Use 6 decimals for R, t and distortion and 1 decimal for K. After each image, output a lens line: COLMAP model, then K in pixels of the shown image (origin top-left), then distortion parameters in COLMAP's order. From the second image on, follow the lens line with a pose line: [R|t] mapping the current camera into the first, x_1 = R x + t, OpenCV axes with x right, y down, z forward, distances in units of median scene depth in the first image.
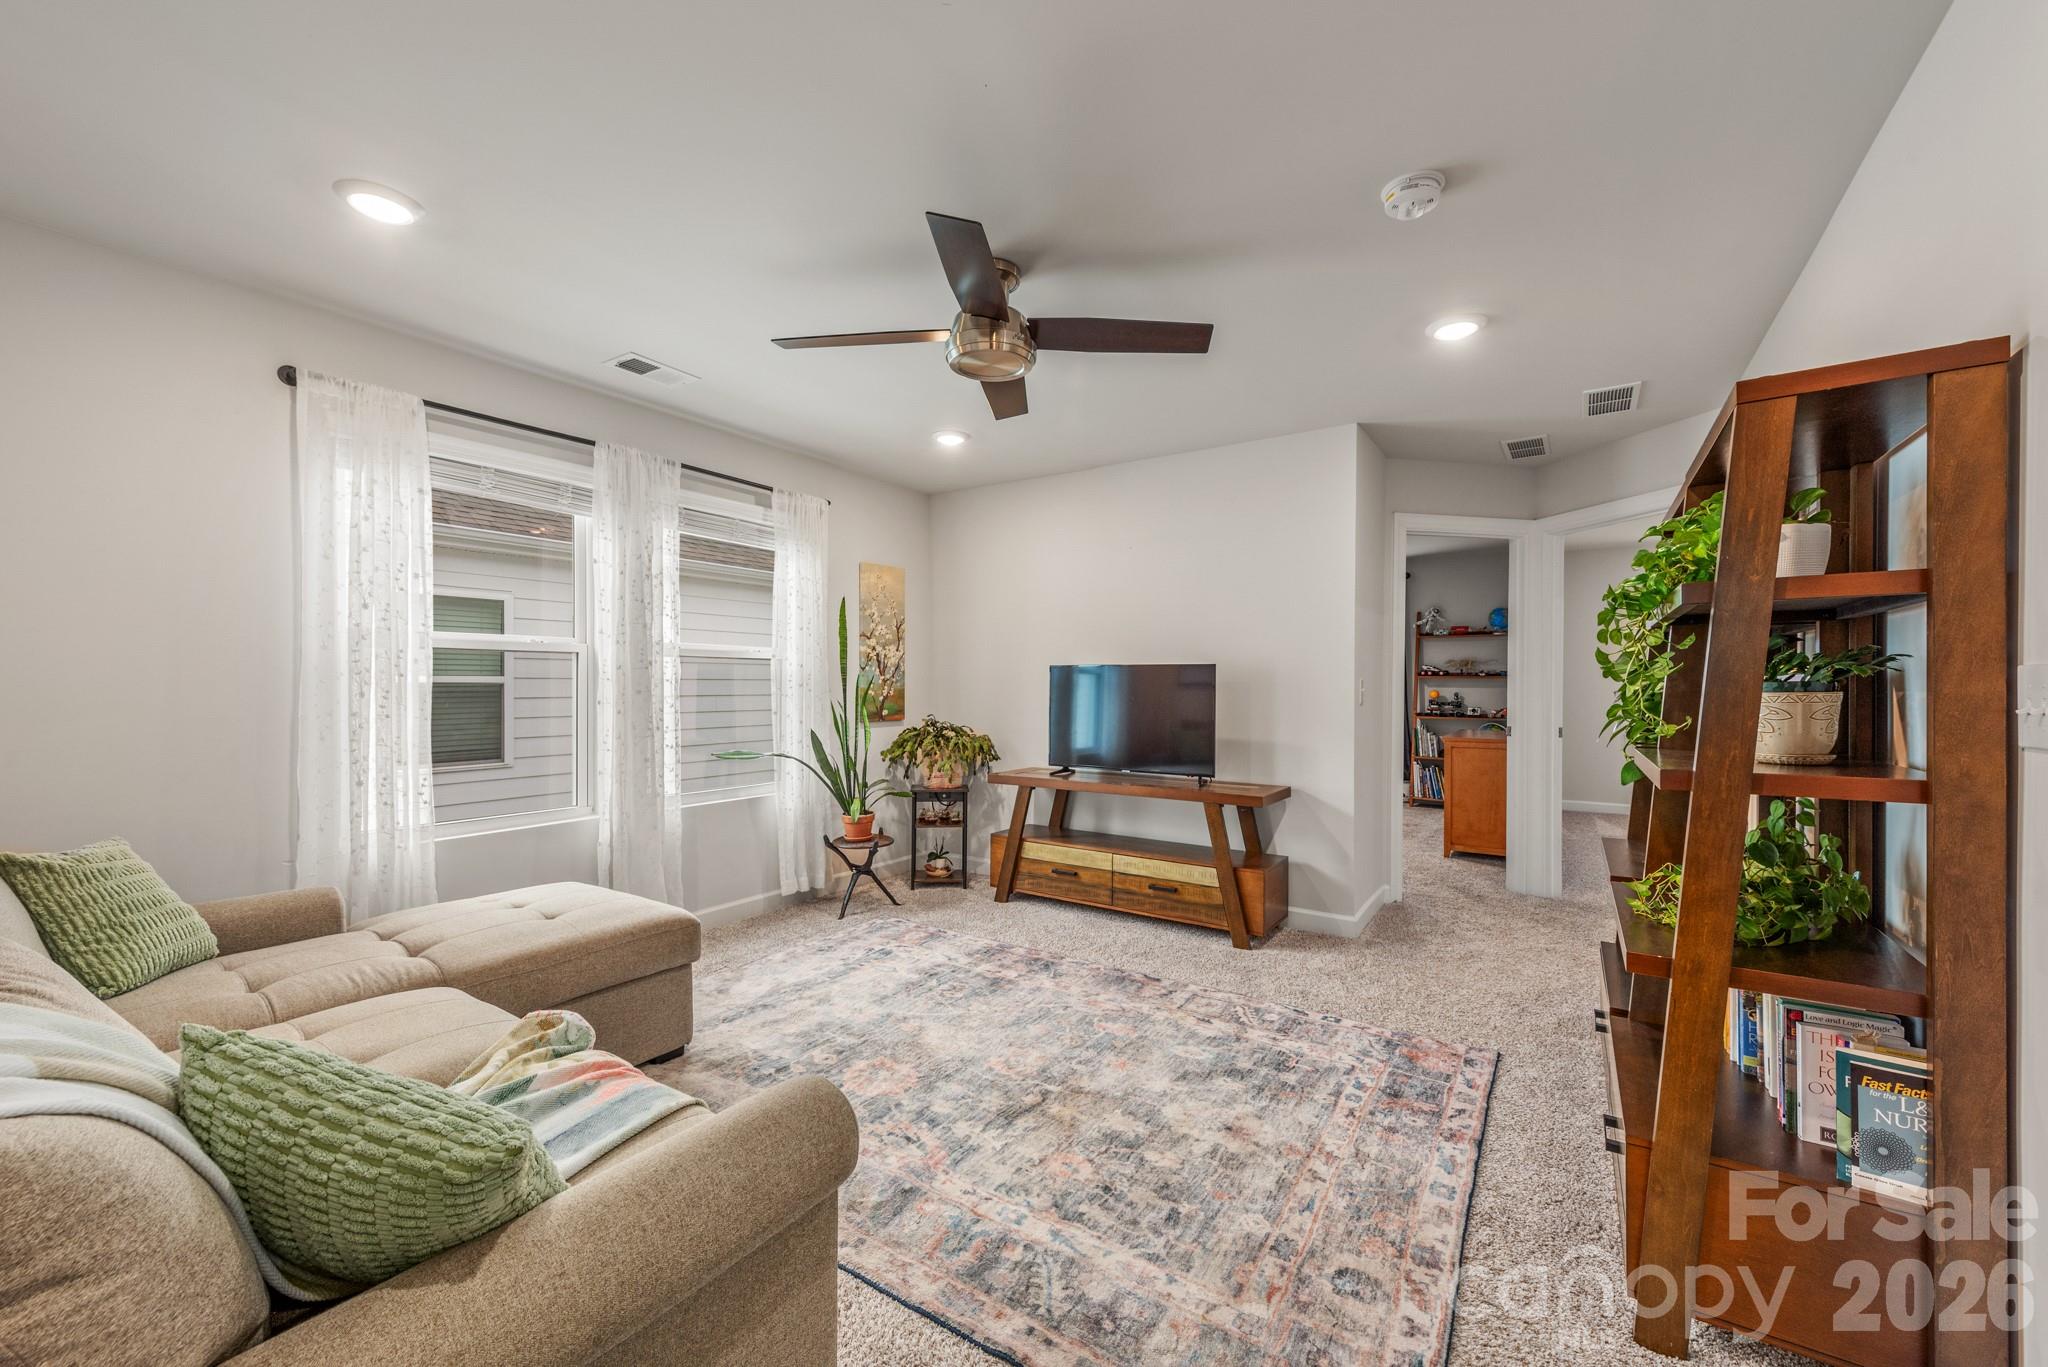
lens RADIAL K [[798.7, 0, 1034.0], [0, 798.7, 681.2], [0, 0, 1]] dist [0.013537, -0.004757]
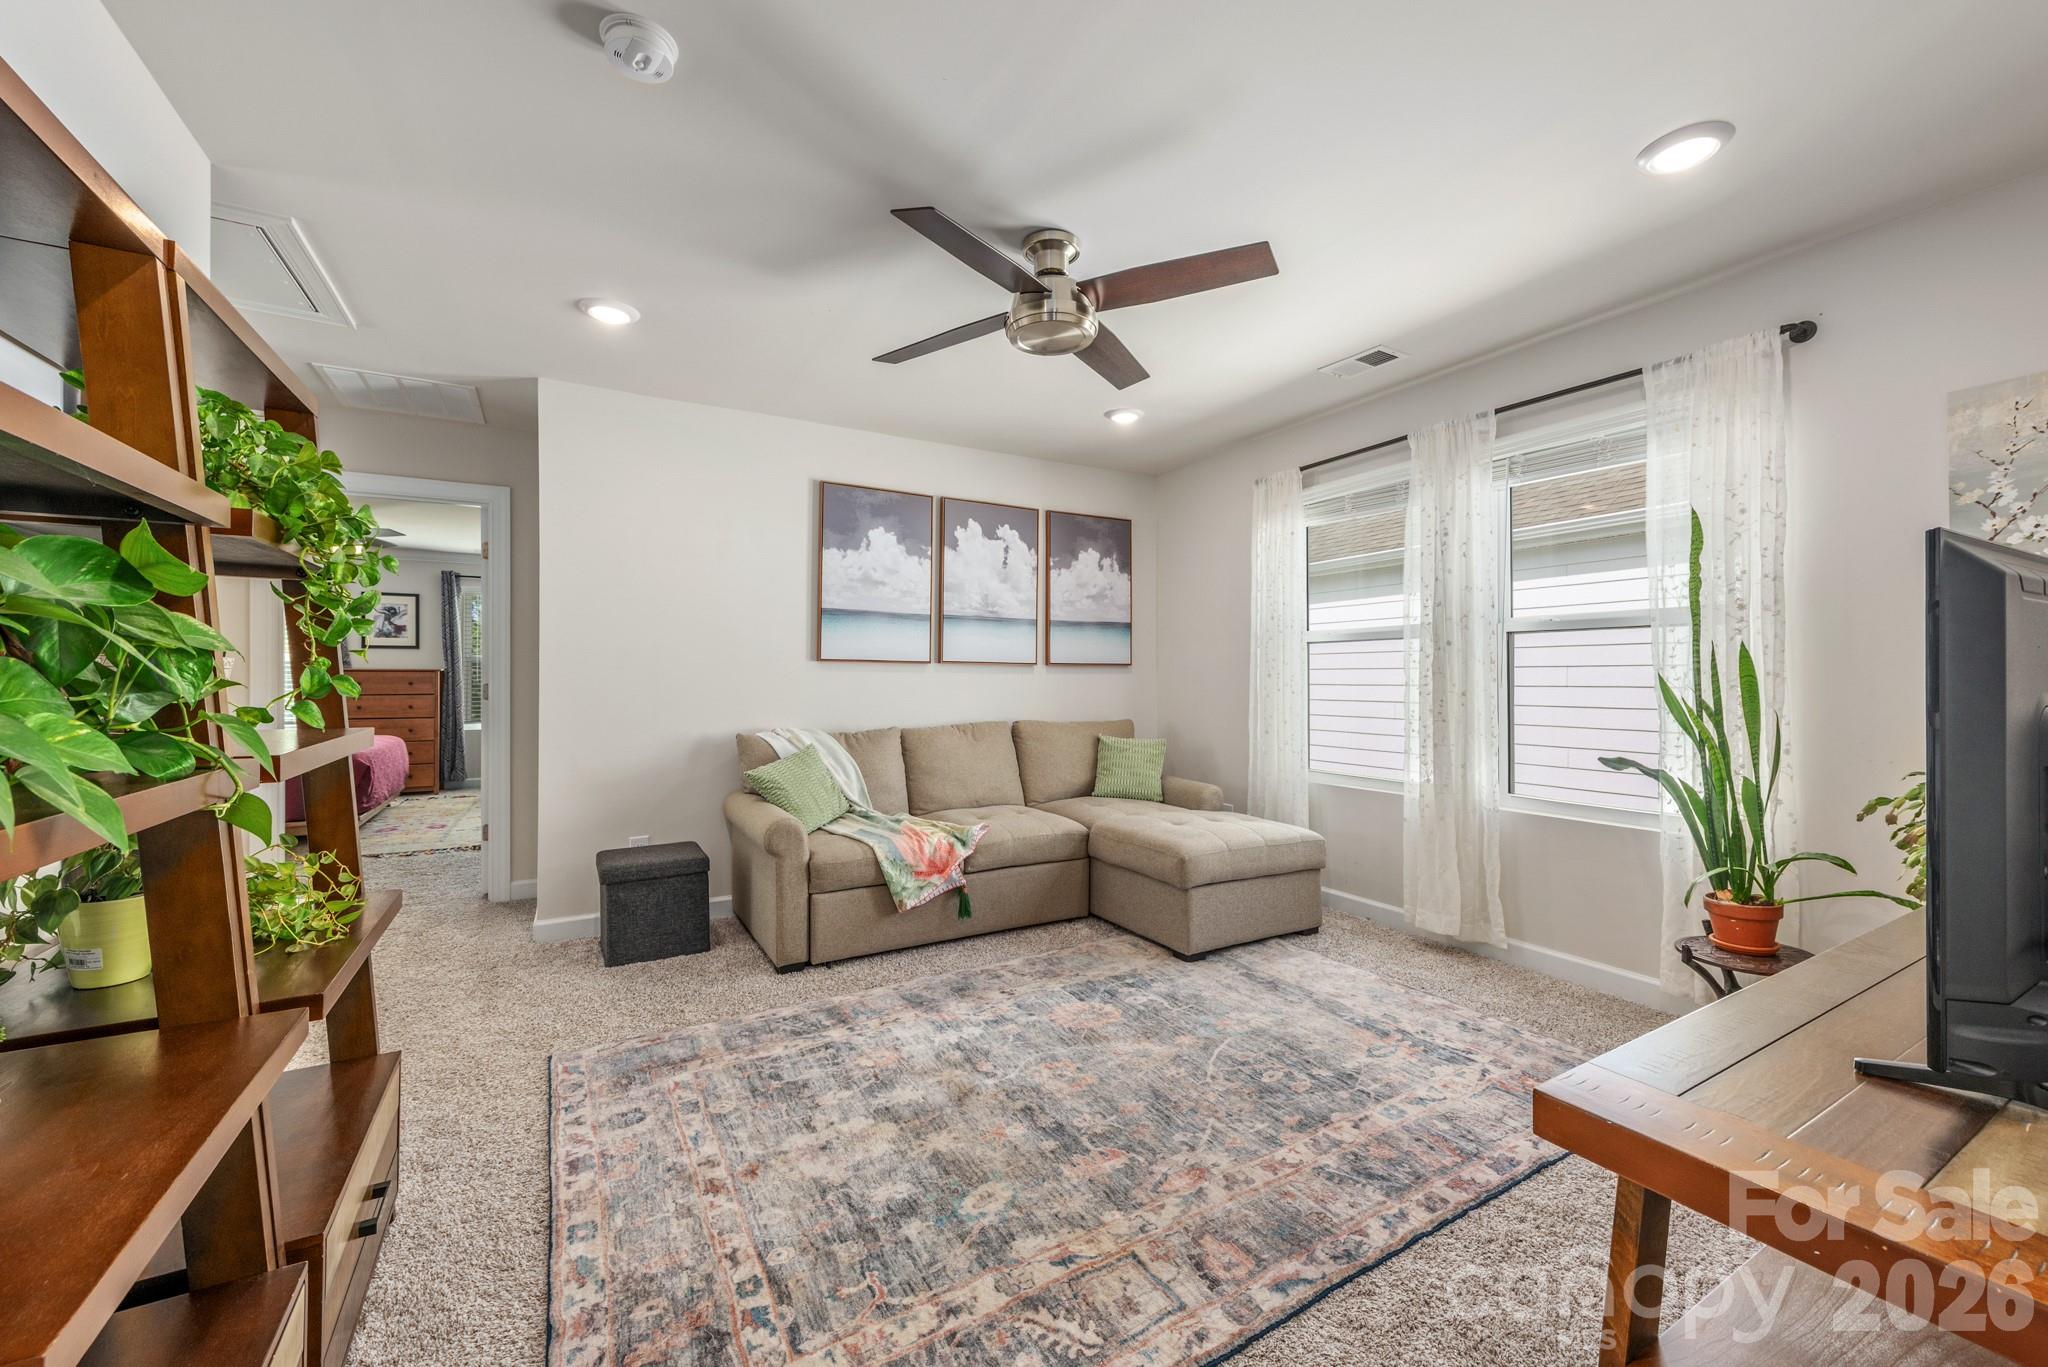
lens RADIAL K [[798.7, 0, 1034.0], [0, 798.7, 681.2], [0, 0, 1]] dist [0.013537, -0.004757]
pose [[-0.440922, 0.002167, -0.897543, 0.835817], [0.004260, 0.999991, 0.000321, 0.026264], [0.897535, -0.003682, -0.440927, 1.420004]]
